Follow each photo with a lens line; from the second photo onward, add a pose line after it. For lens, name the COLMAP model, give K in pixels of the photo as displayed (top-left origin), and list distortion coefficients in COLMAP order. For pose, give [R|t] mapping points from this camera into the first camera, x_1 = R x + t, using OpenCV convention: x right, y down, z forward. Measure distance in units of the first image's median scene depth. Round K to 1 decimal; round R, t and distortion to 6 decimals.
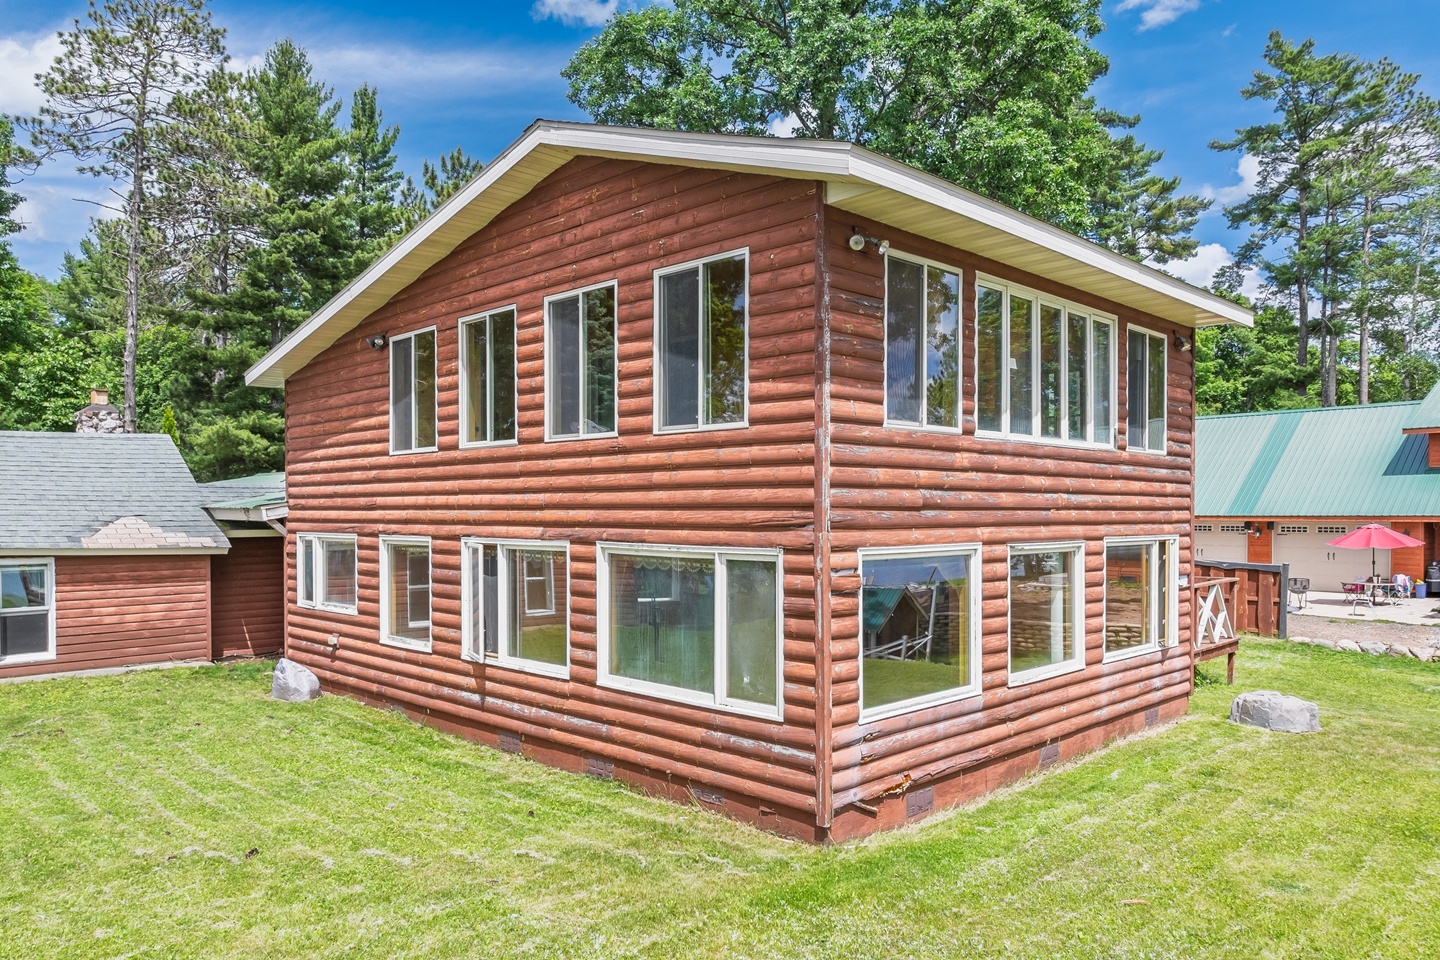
lens RADIAL K [[1001.0, 0, 734.5], [0, 1001.0, 526.1], [0, 0, 1]] dist [-0.019610, 0.023900]
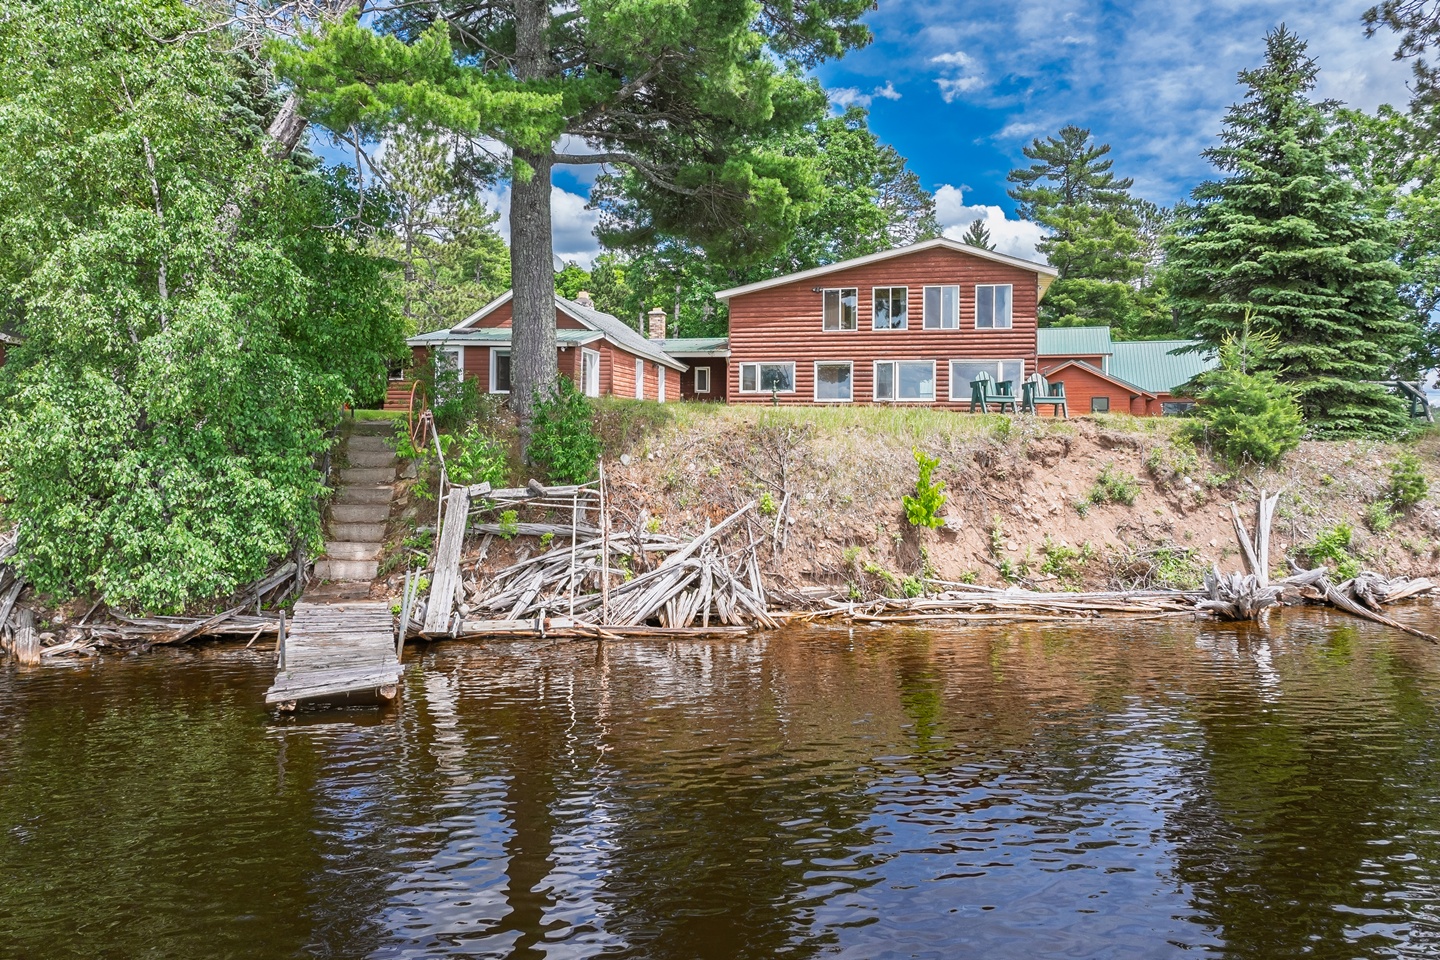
lens RADIAL K [[1001.0, 0, 733.3], [0, 1001.0, 423.8], [0, 0, 1]] dist [-0.019610, 0.023900]
pose [[0.849662, 0.017099, 0.527050, -2.363649], [0.000493, 0.999448, -0.033219, 0.321808], [-0.527327, 0.028485, 0.849185, -1.395271]]
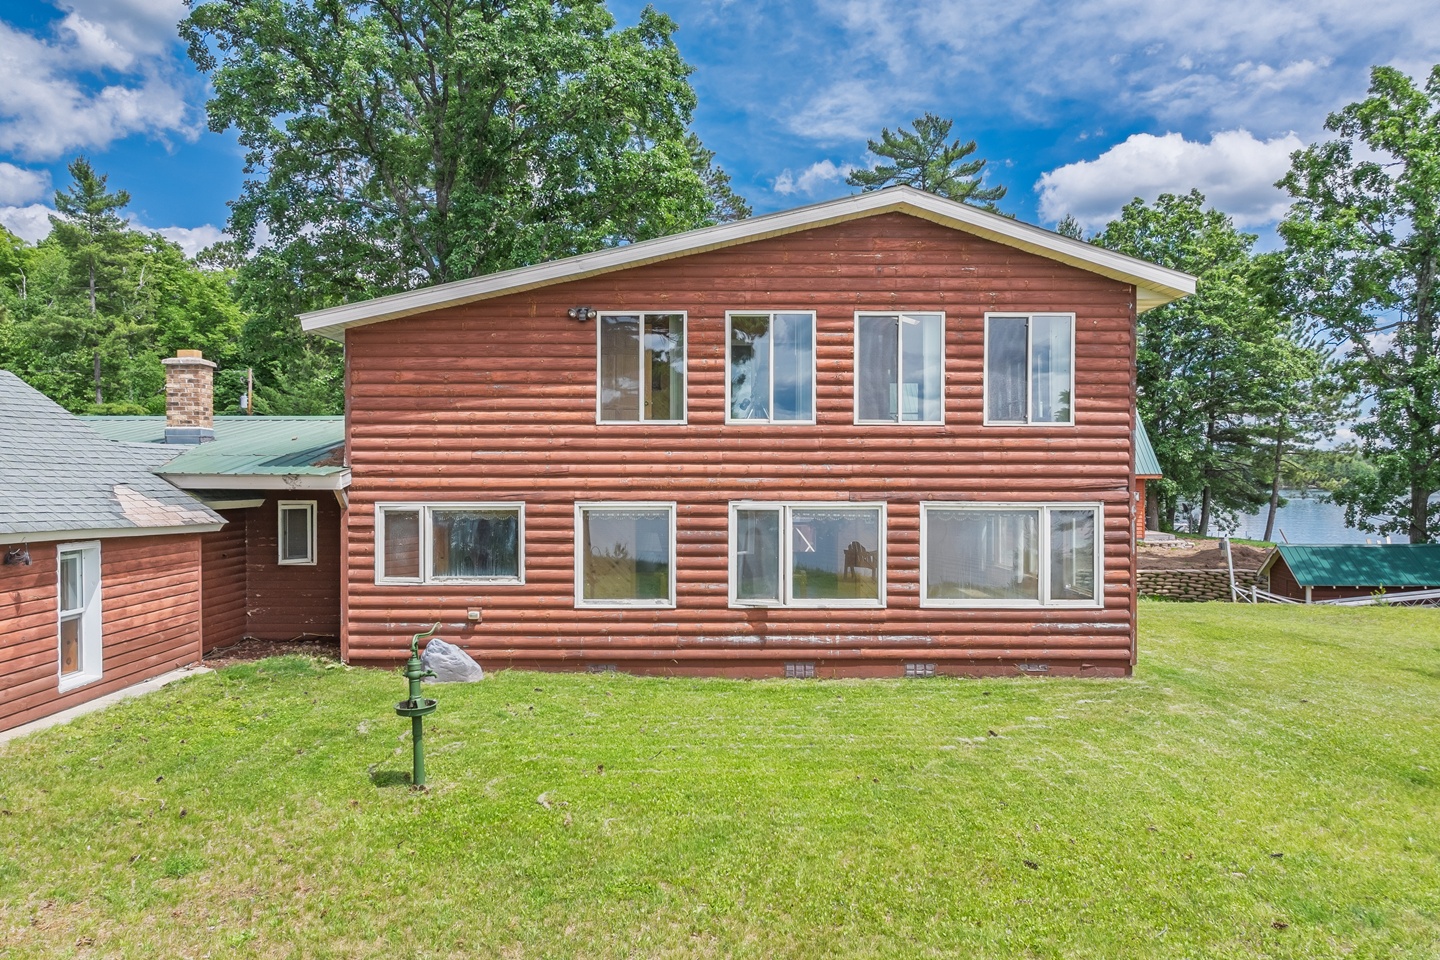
lens RADIAL K [[1001.0, 0, 739.7], [0, 1001.0, 484.3], [0, 0, 1]] dist [-0.019610, 0.023900]
pose [[0.714391, -0.003578, 0.699738, -1.153898], [0.009191, 0.999949, -0.004271, -0.003717], [-0.699687, 0.009482, 0.714387, 0.188638]]
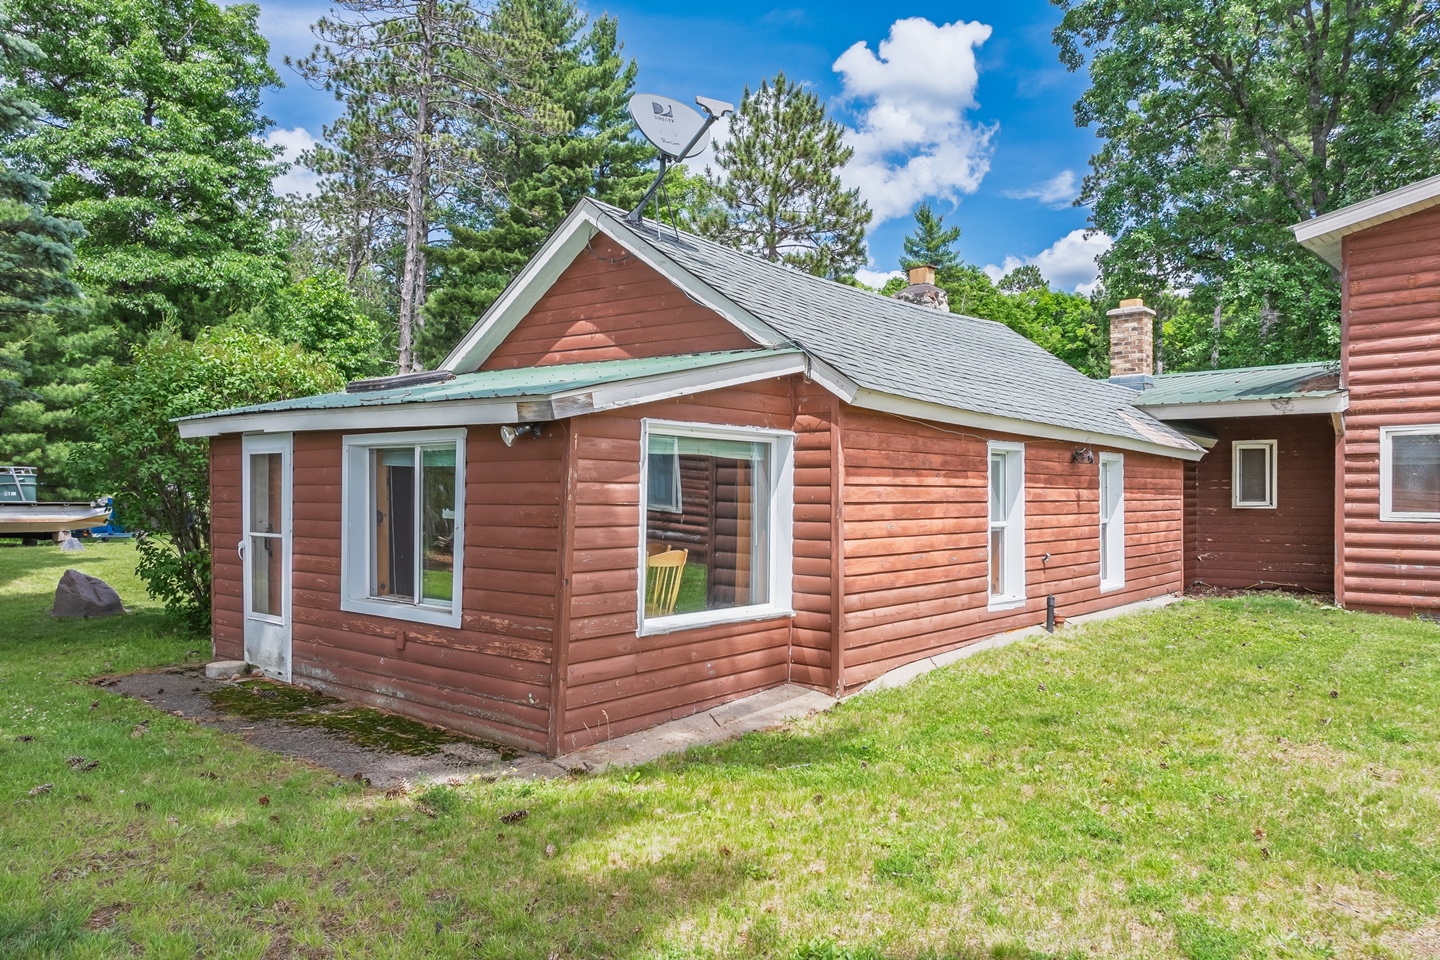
lens RADIAL K [[1001.0, 0, 731.0], [0, 1001.0, 492.3], [0, 0, 1]] dist [-0.019610, 0.023900]
pose [[0.999277, 0.003541, 0.037862, -1.360608], [-0.002835, 0.999821, -0.018687, 0.102927], [-0.037922, 0.018566, 0.999108, 0.329047]]
